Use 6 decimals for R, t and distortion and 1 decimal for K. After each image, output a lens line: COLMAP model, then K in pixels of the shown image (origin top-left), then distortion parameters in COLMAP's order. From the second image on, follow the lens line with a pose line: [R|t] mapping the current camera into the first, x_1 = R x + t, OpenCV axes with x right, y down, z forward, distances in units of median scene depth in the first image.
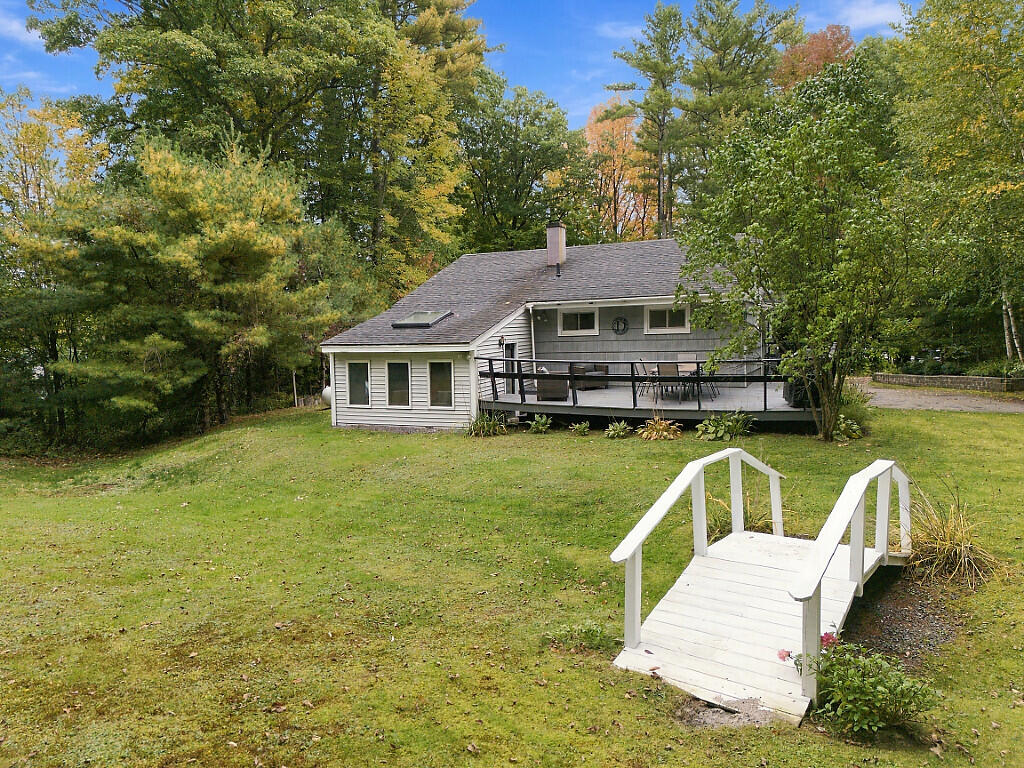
lens RADIAL K [[723.4, 0, 512.0], [0, 723.4, 384.0], [0, 0, 1]] dist [0.089836, -0.096192]
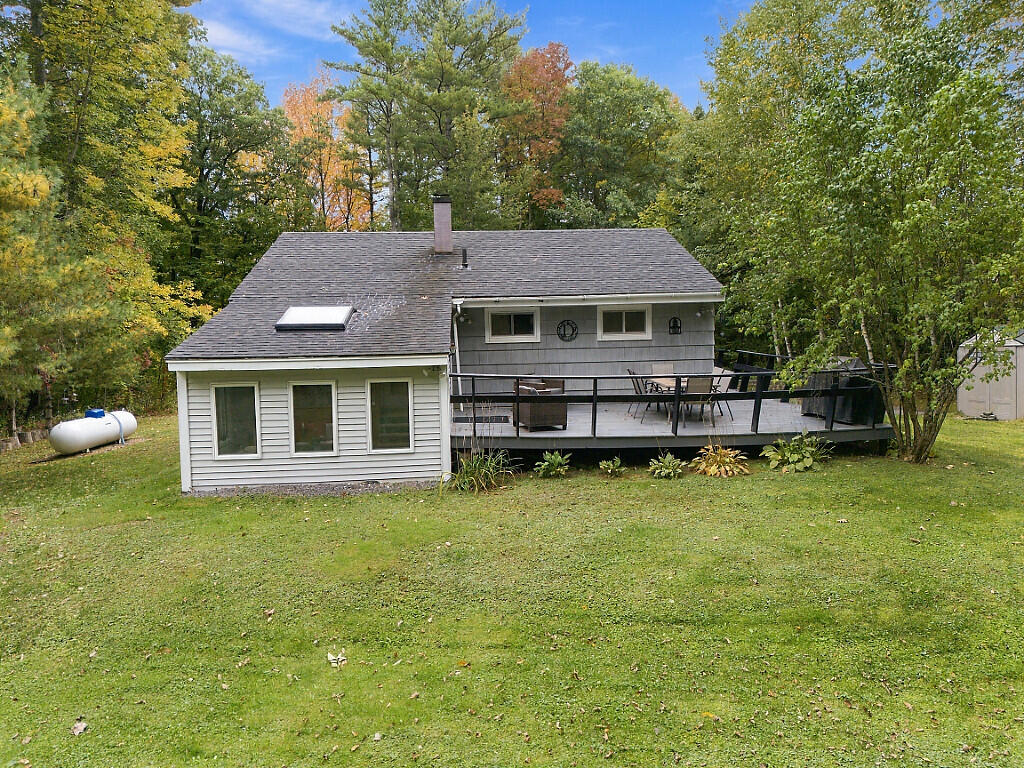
lens RADIAL K [[723.4, 0, 512.0], [0, 723.4, 384.0], [0, 0, 1]] dist [0.089836, -0.096192]
pose [[0.884178, -0.028692, 0.466267, -0.282412], [0.033972, 0.999419, -0.002921, -0.020901], [-0.465912, 0.018423, 0.884639, 0.327146]]
